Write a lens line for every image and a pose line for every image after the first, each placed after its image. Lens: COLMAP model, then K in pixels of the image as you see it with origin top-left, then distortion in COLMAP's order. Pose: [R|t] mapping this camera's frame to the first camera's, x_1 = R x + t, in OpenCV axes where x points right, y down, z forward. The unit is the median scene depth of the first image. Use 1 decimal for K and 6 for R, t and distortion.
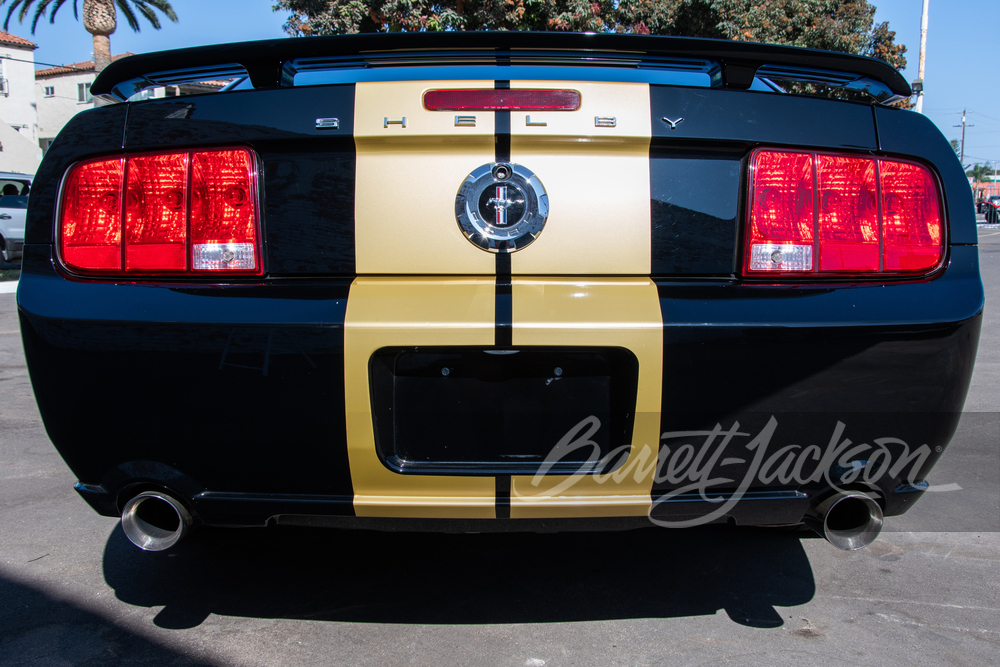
lens RADIAL K [[947.7, 0, 507.9], [0, 947.7, 333.5], [0, 0, 1]] dist [-0.063541, 0.133676]
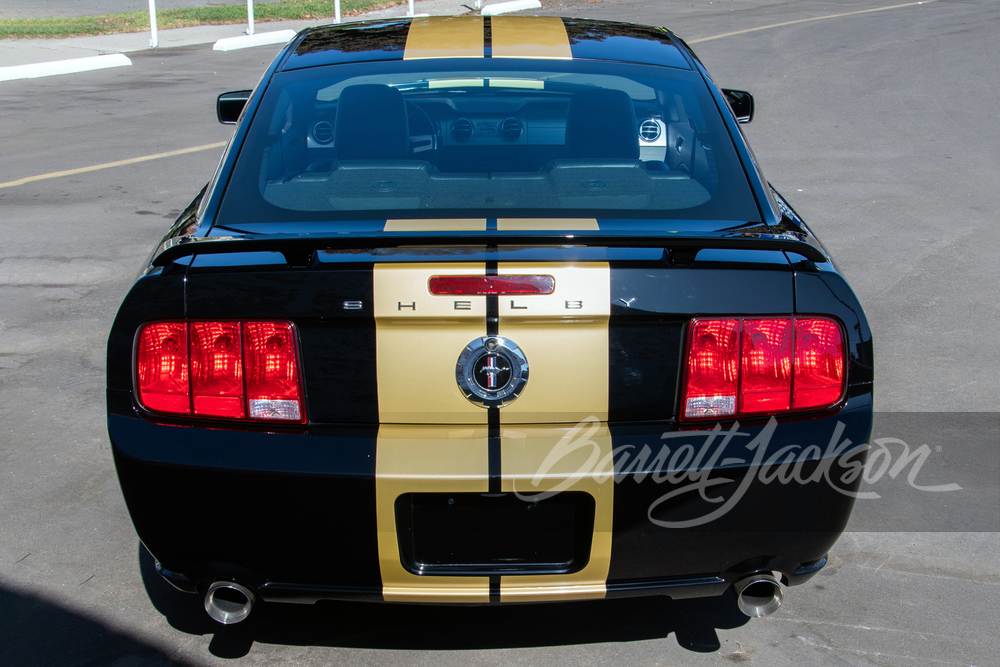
lens RADIAL K [[1269.7, 0, 500.0], [0, 1269.7, 333.5], [0, 0, 1]] dist [0.009073, 0.040249]
pose [[0.999914, -0.008317, 0.010125, -0.012737], [0.006082, 0.979044, 0.203558, -0.530796], [-0.011605, -0.203479, 0.979010, -0.667222]]
